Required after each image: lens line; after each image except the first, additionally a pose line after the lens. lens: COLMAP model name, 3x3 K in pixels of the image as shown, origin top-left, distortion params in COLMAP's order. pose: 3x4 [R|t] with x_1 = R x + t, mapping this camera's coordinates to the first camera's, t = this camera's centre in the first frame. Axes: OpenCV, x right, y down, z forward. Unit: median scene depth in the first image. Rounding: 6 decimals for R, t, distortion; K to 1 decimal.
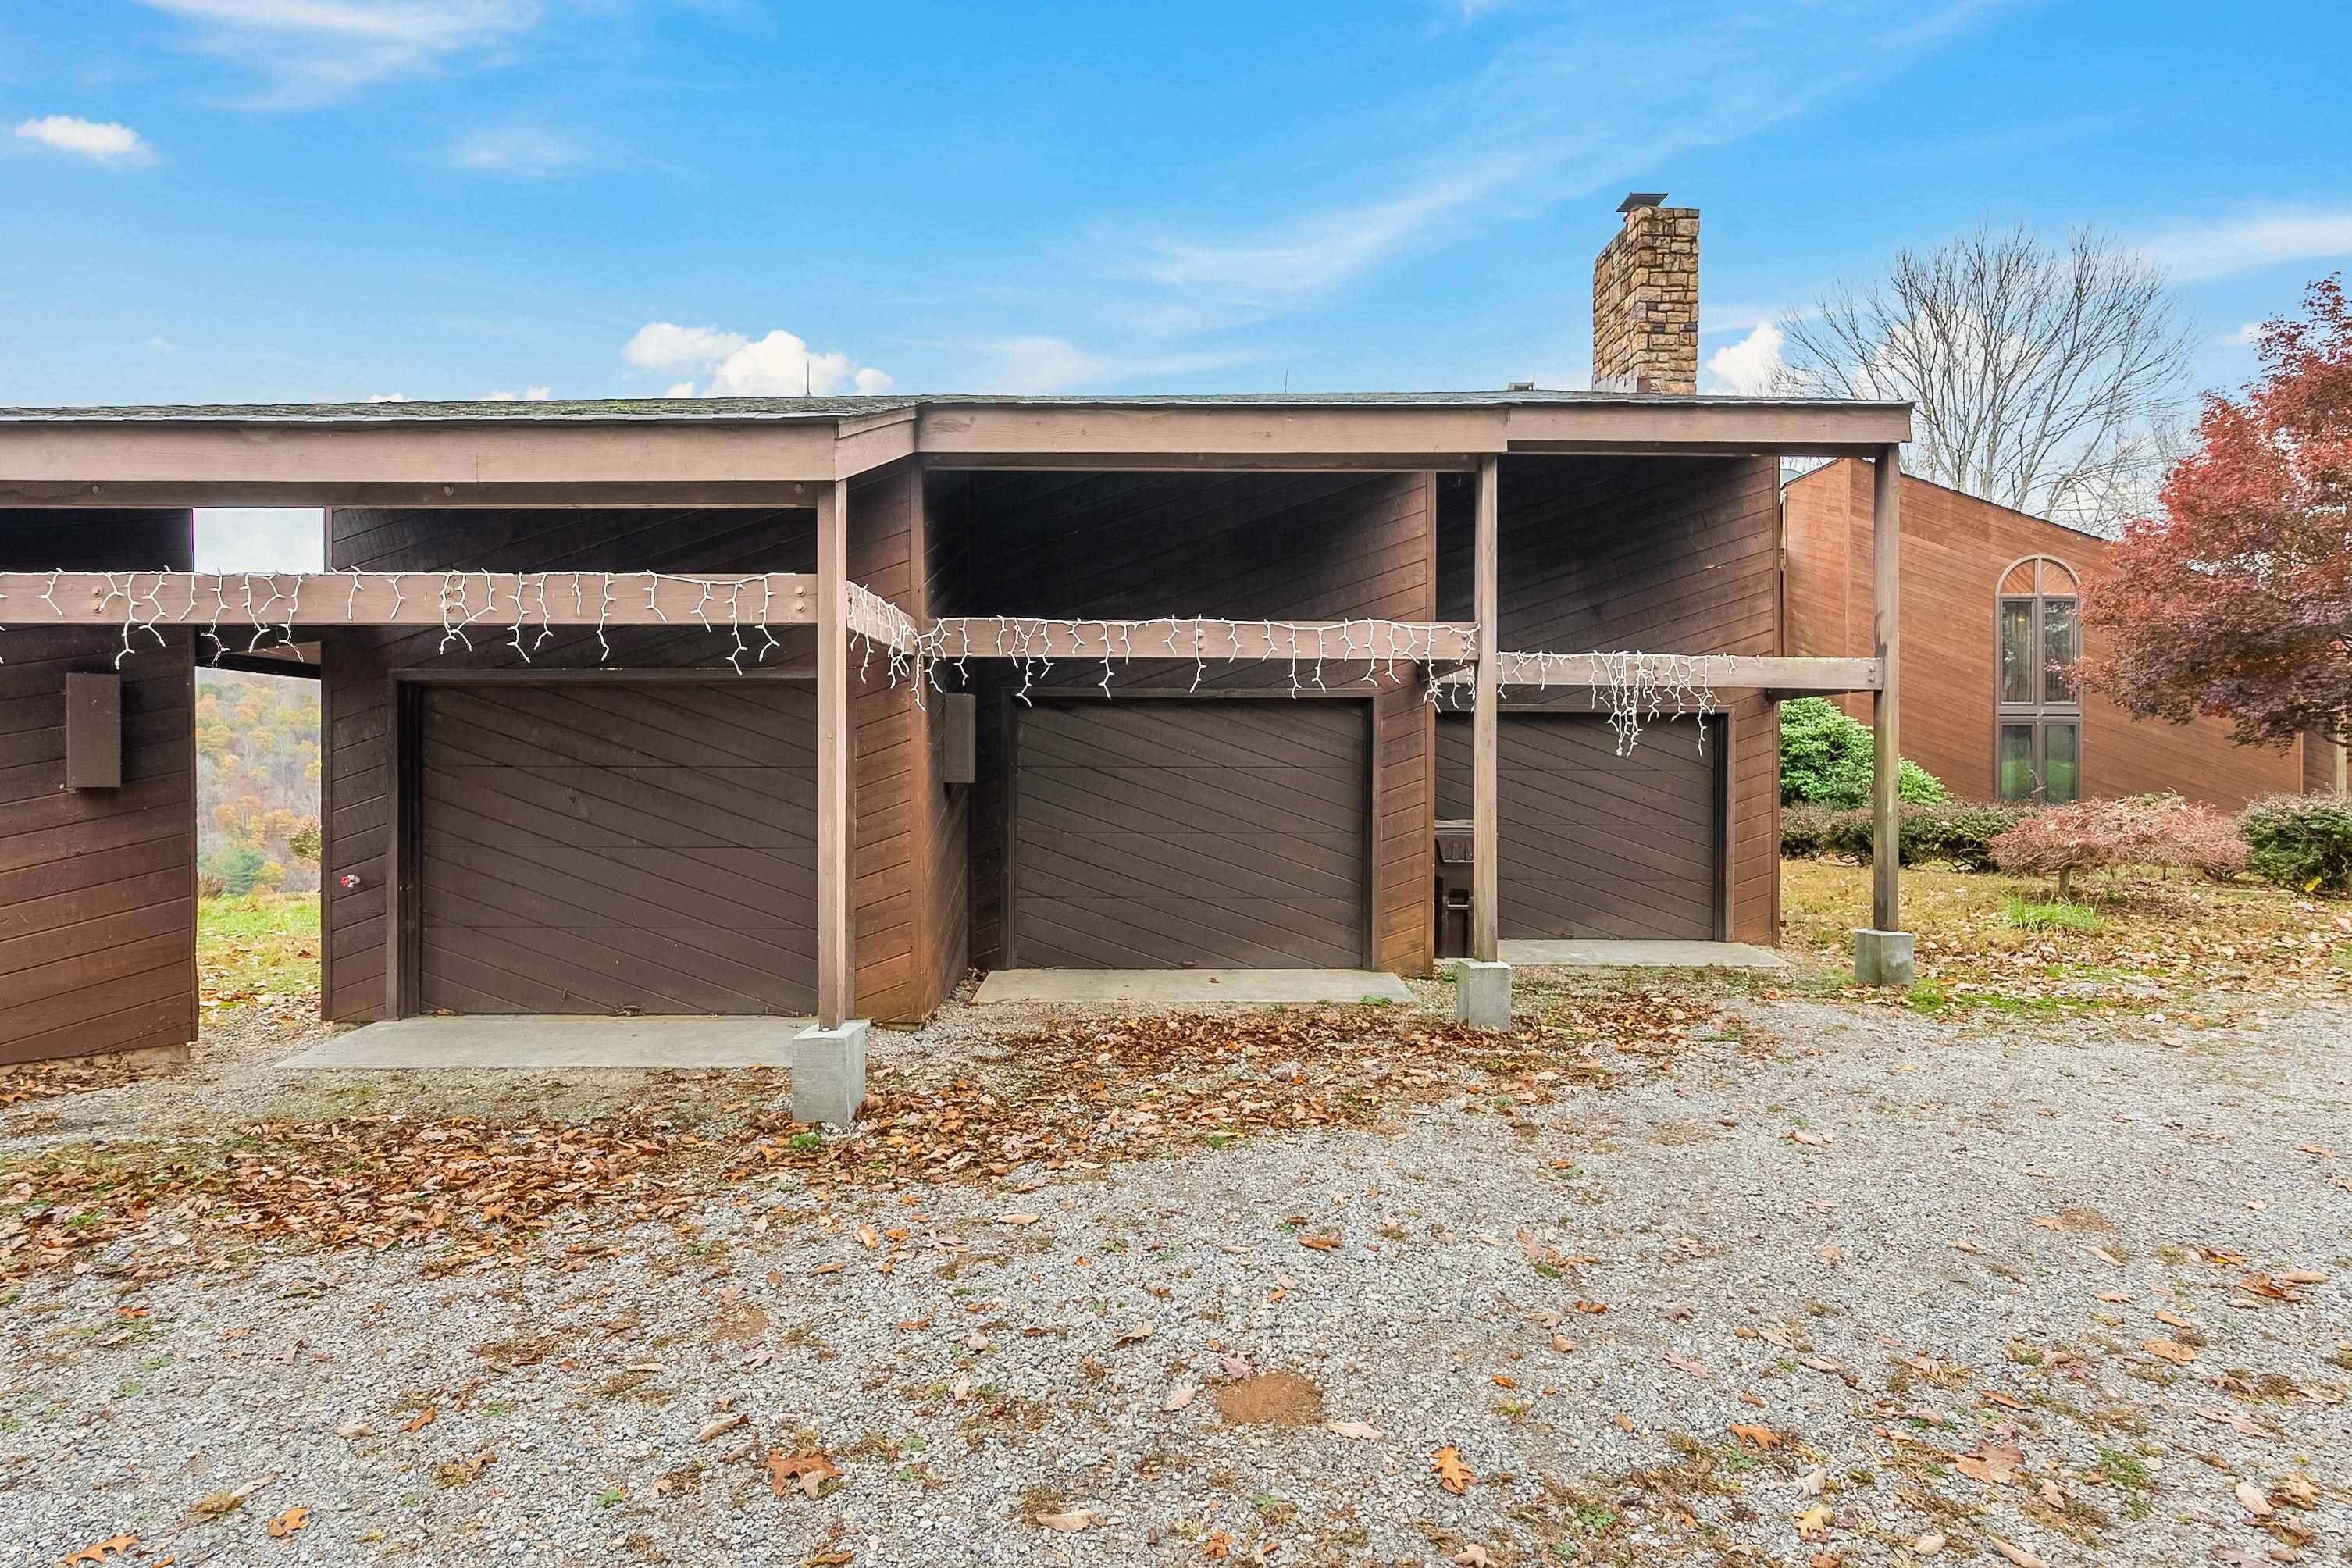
lens RADIAL K [[1146.6, 0, 1158.5], [0, 1146.6, 779.6], [0, 0, 1]] dist [-0.011038, 0.000295]
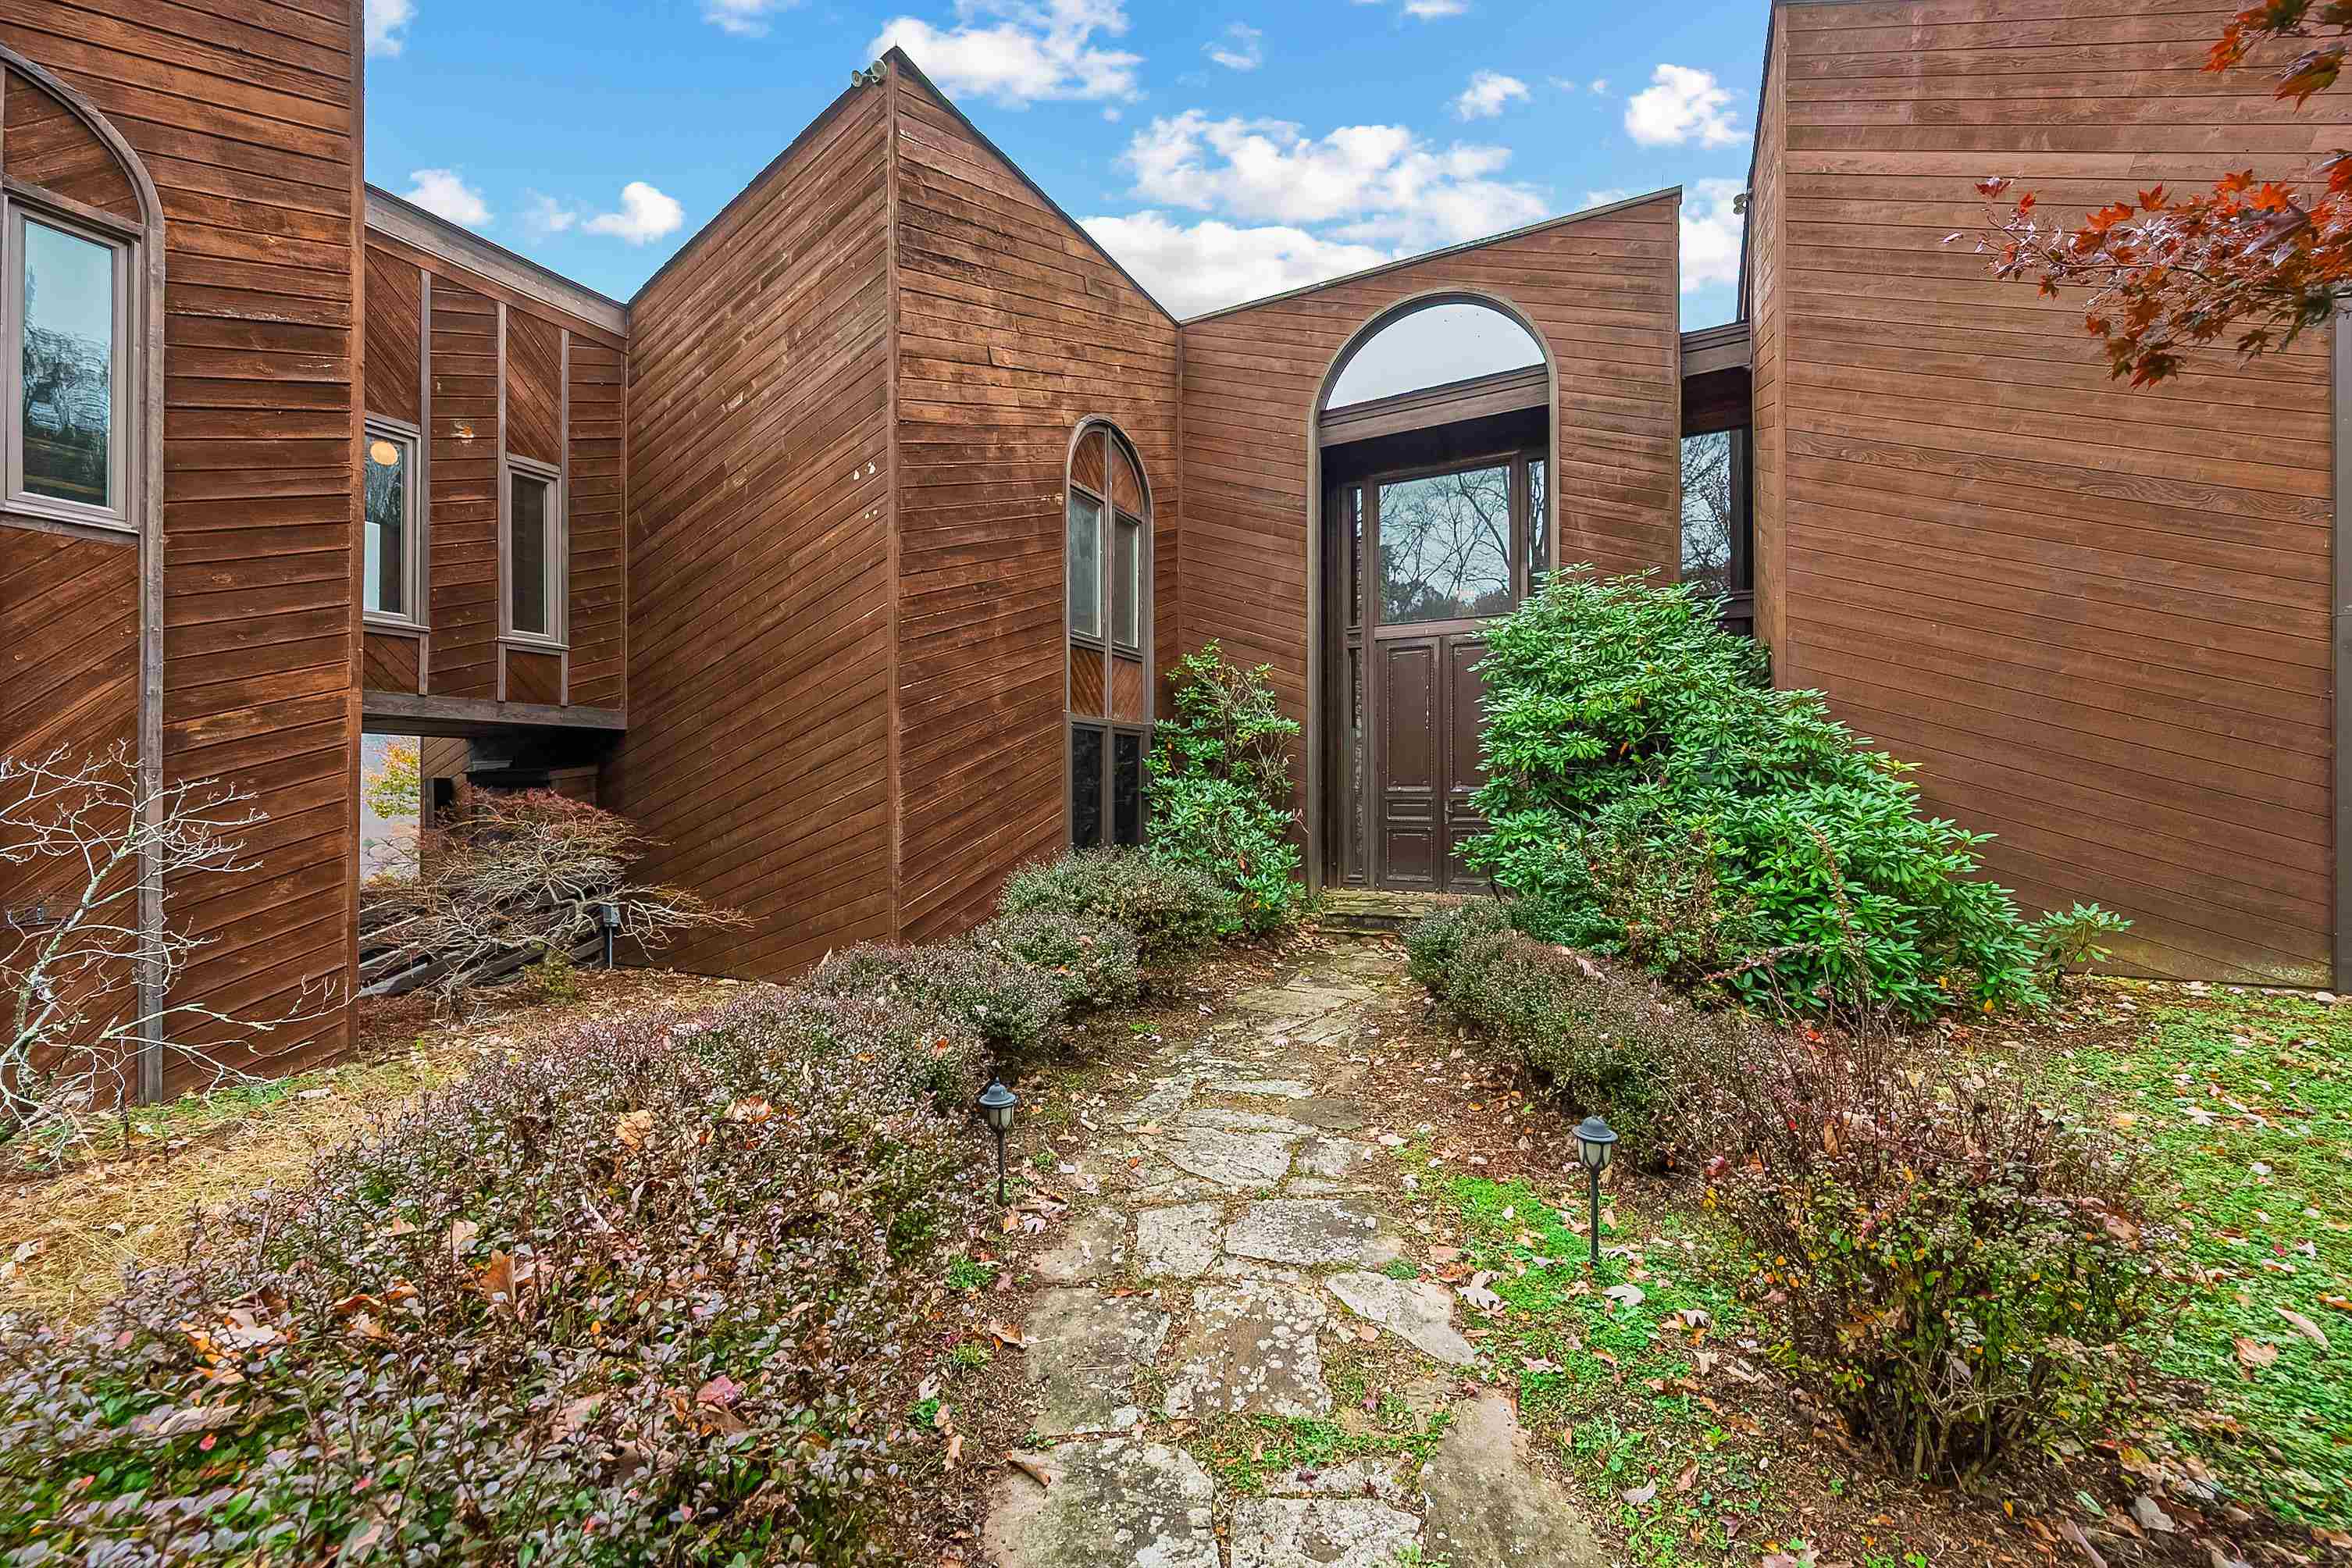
lens RADIAL K [[938.1, 0, 1169.1], [0, 938.1, 794.5], [0, 0, 1]] dist [0.001273, -0.000207]
pose [[0.892634, -0.004910, -0.450755, 0.574834], [0.000782, 0.999956, -0.009345, -0.010286], [0.450781, 0.007989, 0.892599, 0.636624]]
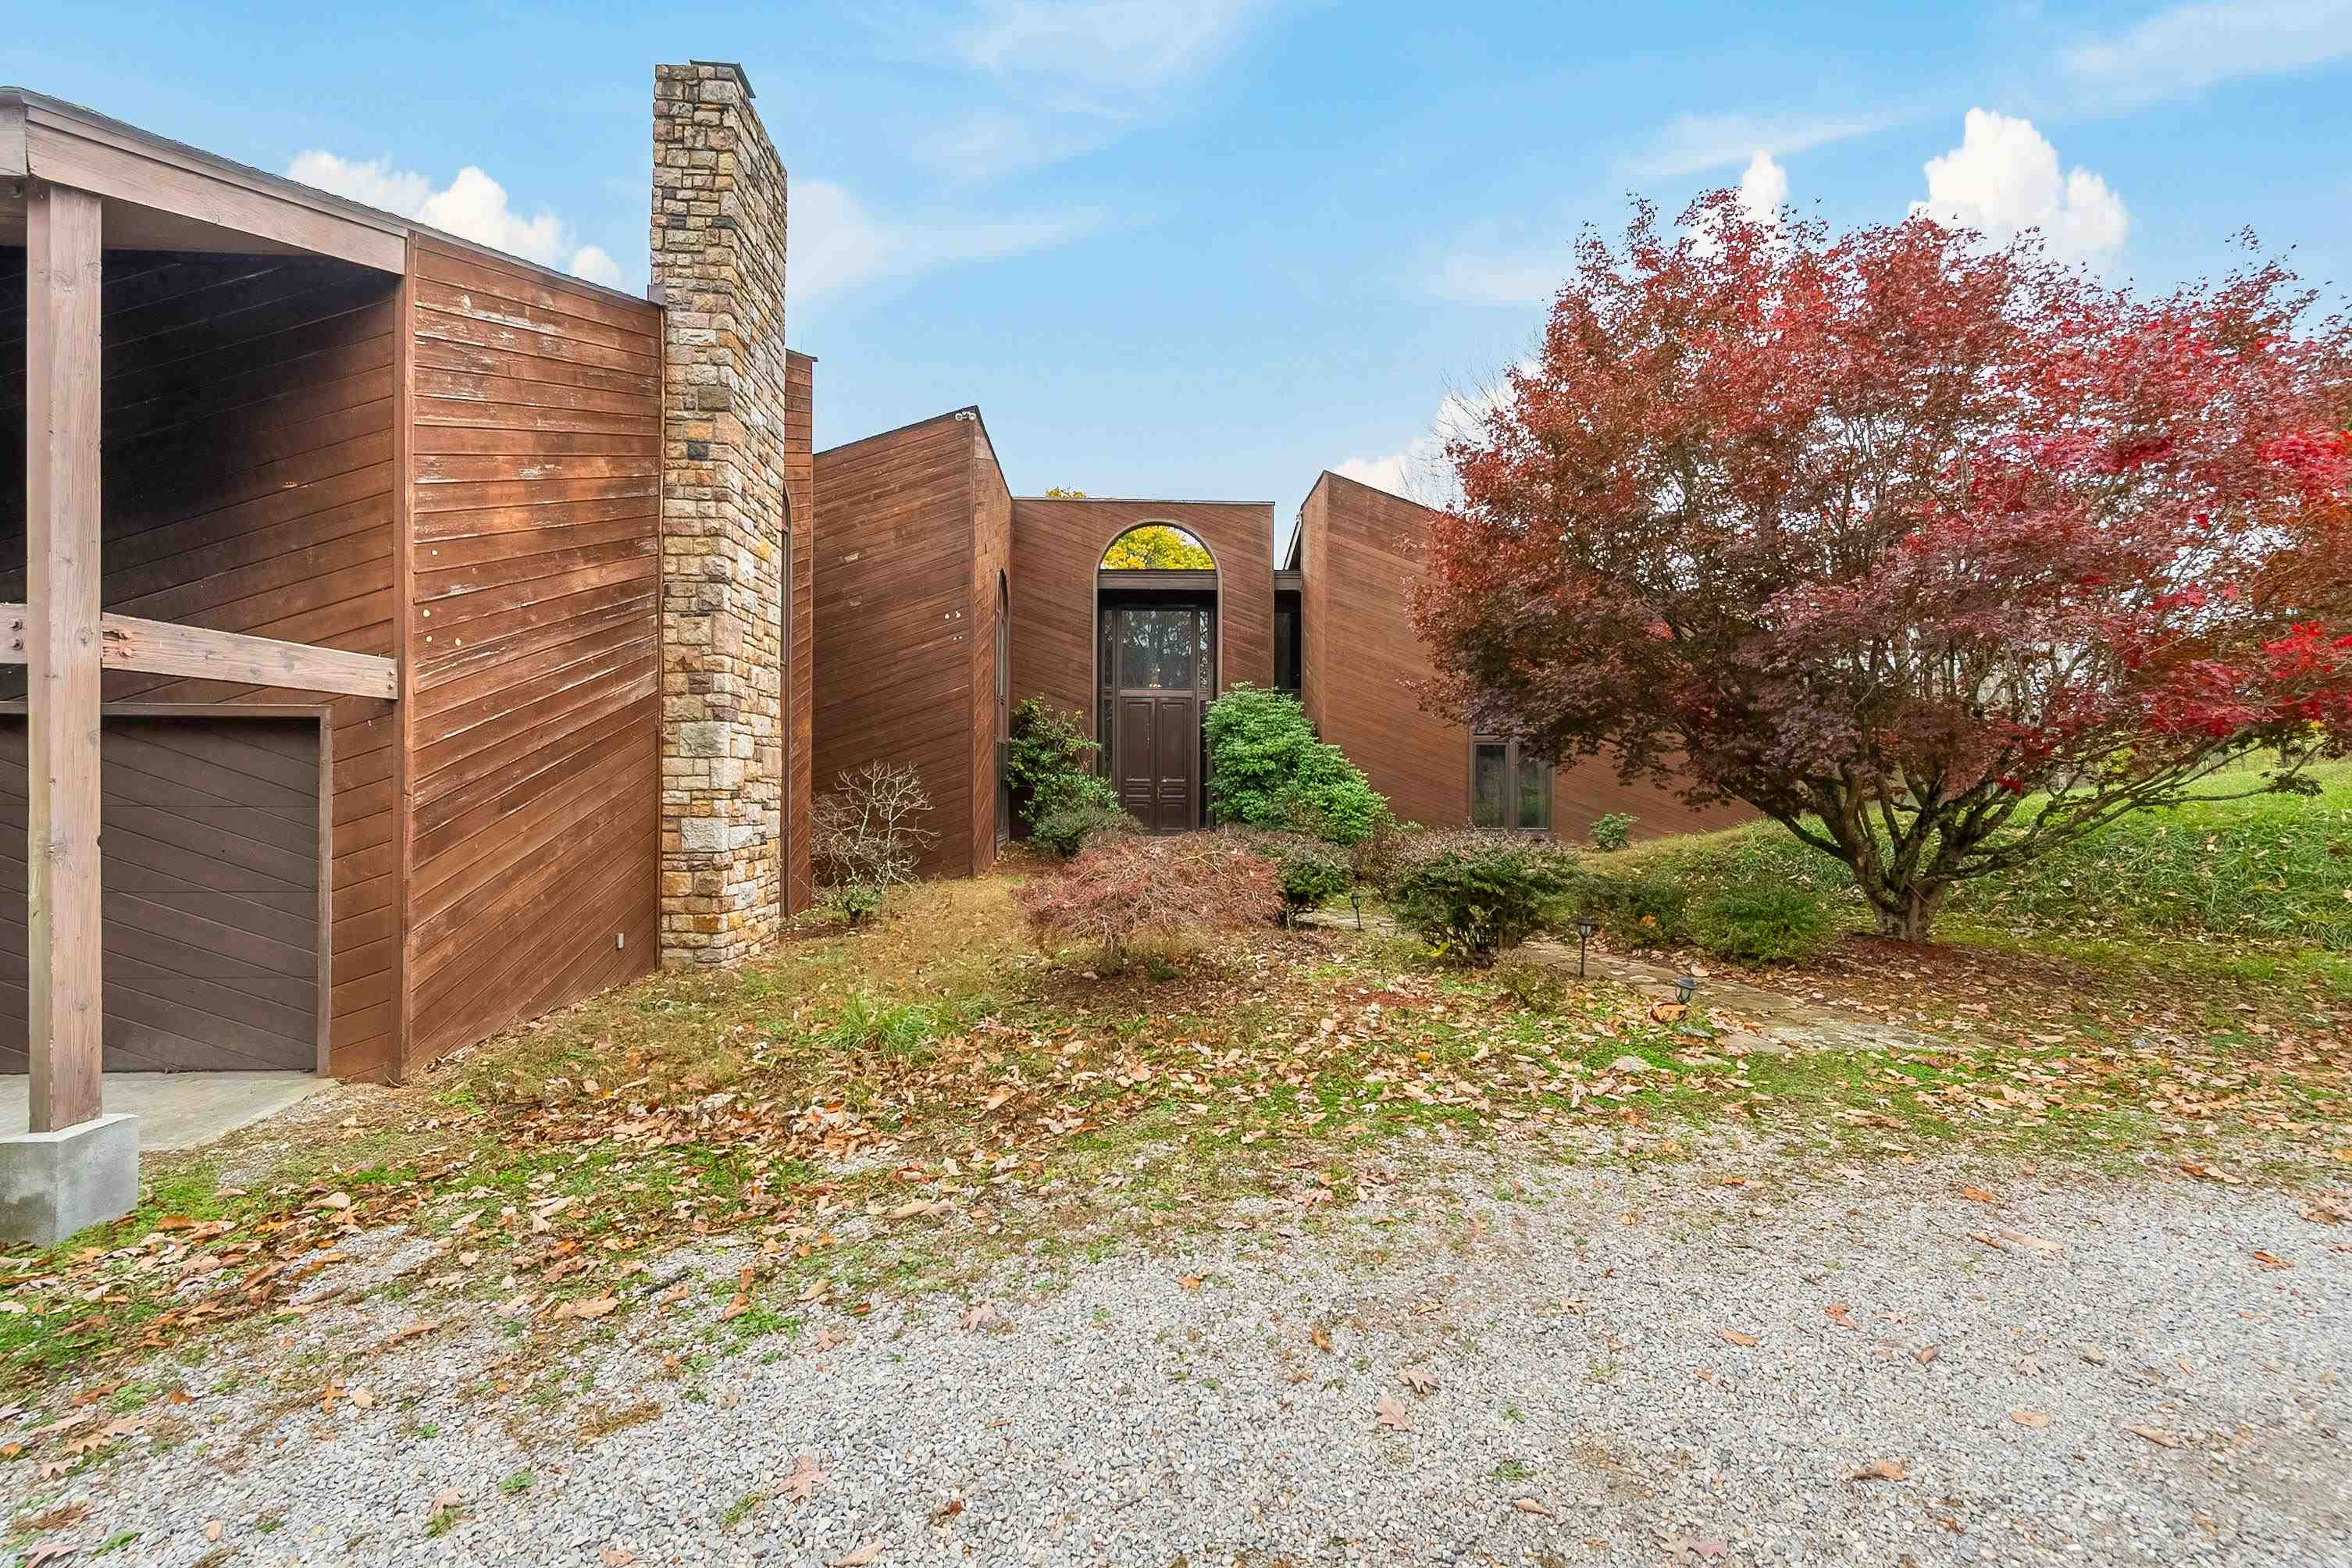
lens RADIAL K [[938.1, 0, 1176.4], [0, 938.1, 791.0], [0, 0, 1]] dist [0.001273, -0.000207]
pose [[0.997299, 0.001772, 0.073423, 0.425847], [-0.001937, 0.999996, 0.002180, -0.008709], [-0.073419, -0.002316, 0.997298, 0.202300]]
